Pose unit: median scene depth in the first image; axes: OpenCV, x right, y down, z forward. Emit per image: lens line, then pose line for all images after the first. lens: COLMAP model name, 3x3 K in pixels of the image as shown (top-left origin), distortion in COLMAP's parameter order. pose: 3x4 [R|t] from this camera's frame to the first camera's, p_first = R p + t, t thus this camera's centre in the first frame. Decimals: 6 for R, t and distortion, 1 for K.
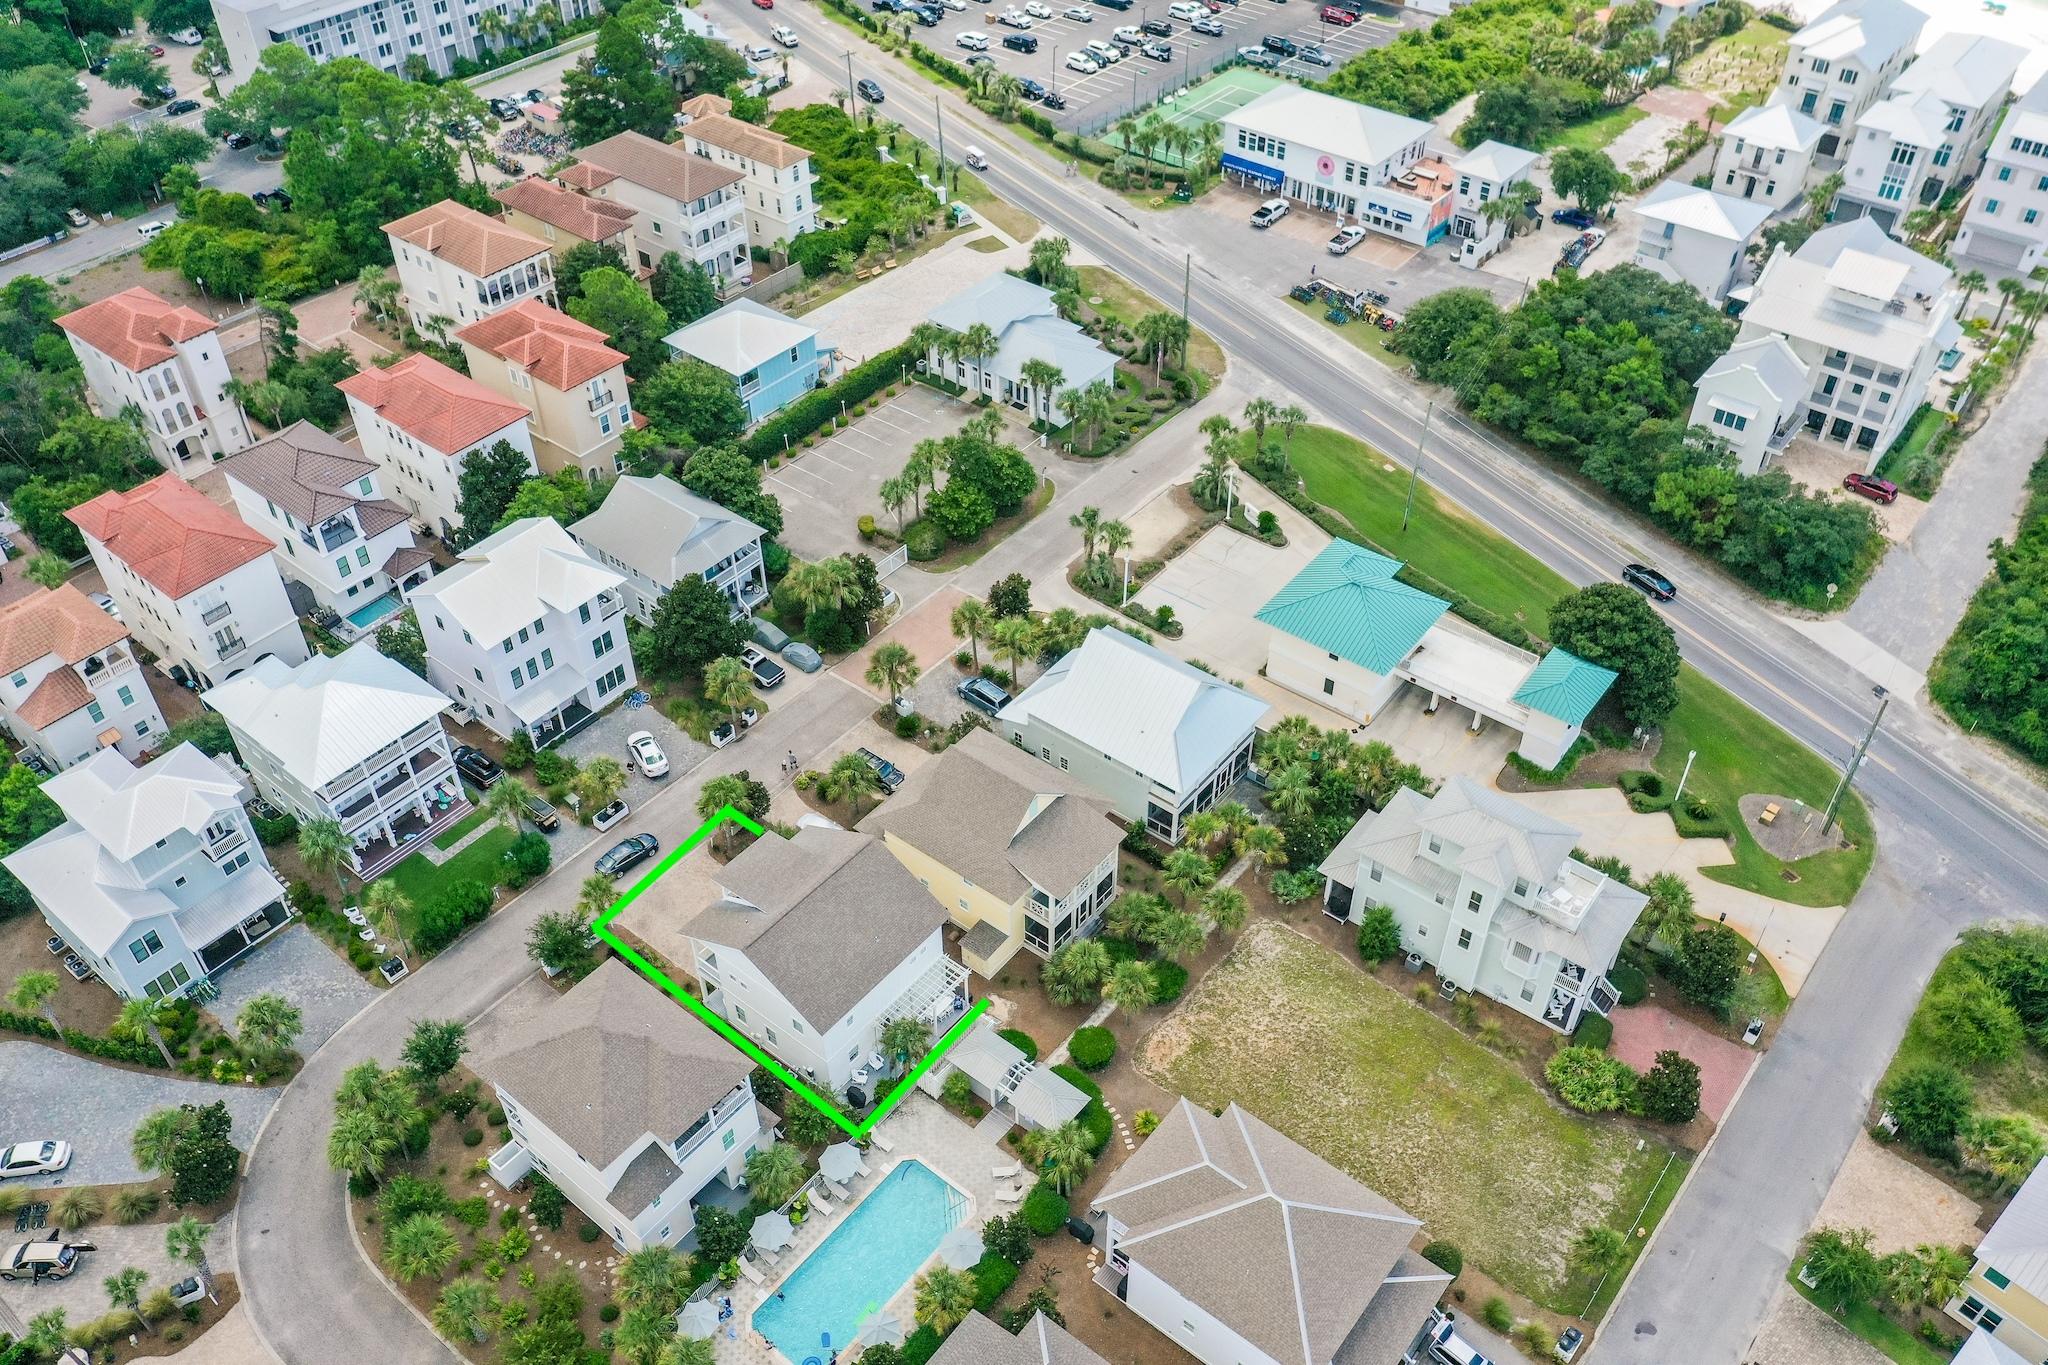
lens RADIAL K [[1606.6, 0, 1024.0], [0, 1606.6, 682.5], [0, 0, 1]] dist [0.003051, -0.002108]
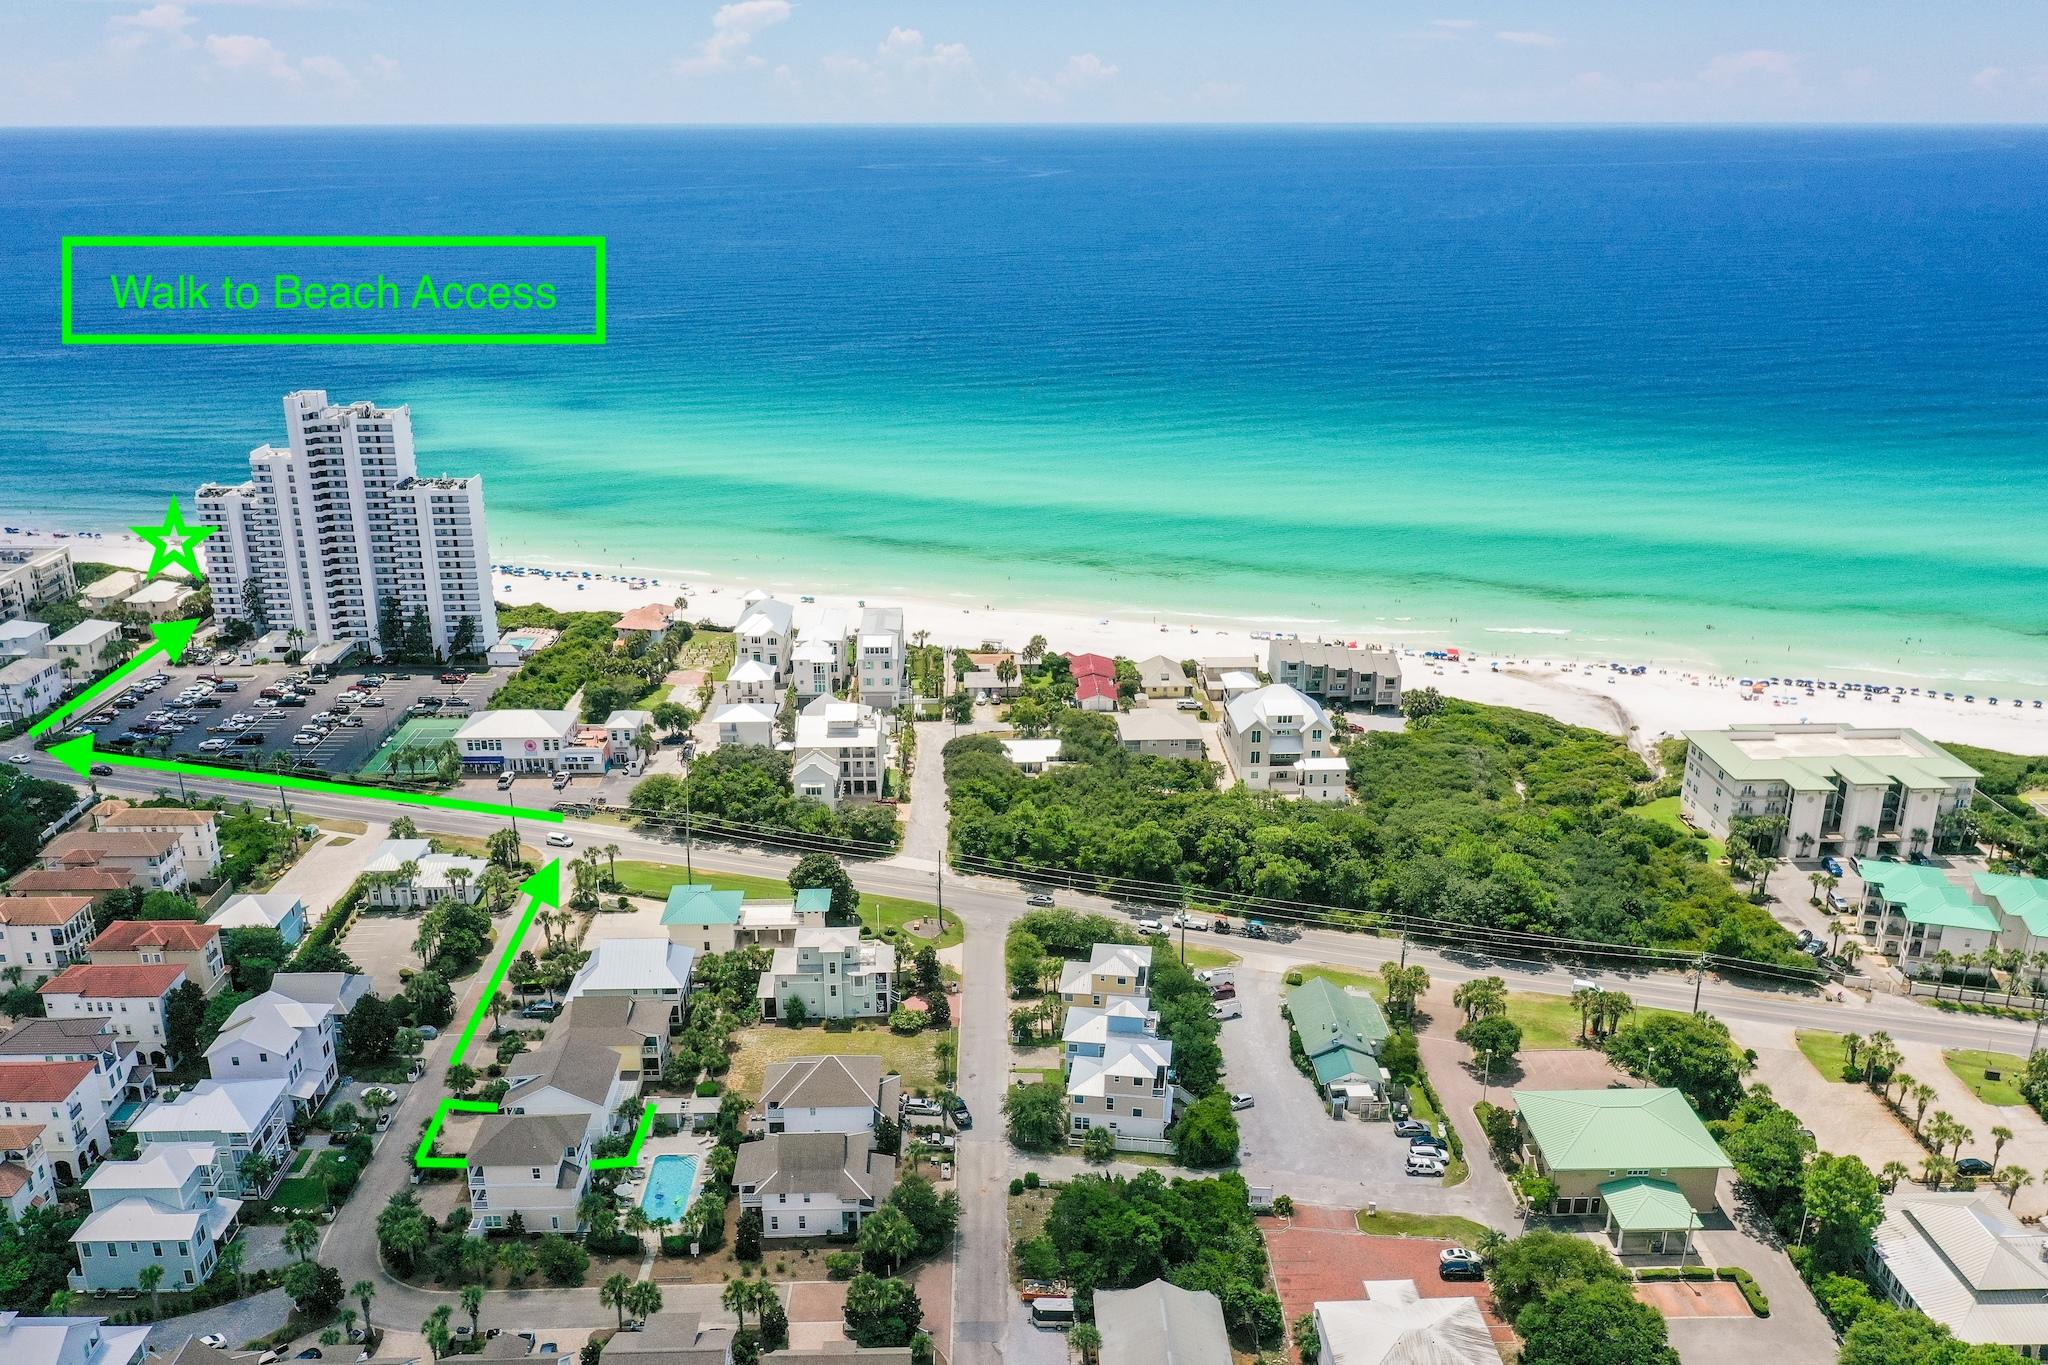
lens RADIAL K [[1638.8, 0, 1024.0], [0, 1638.8, 682.5], [0, 0, 1]] dist [-0.003262, -0.003770]
pose [[0.759277, -0.206792, 0.617038, -0.745215], [0.428708, 0.872291, -0.235198, 0.391182], [-0.489599, 0.443110, 0.750964, -0.903661]]
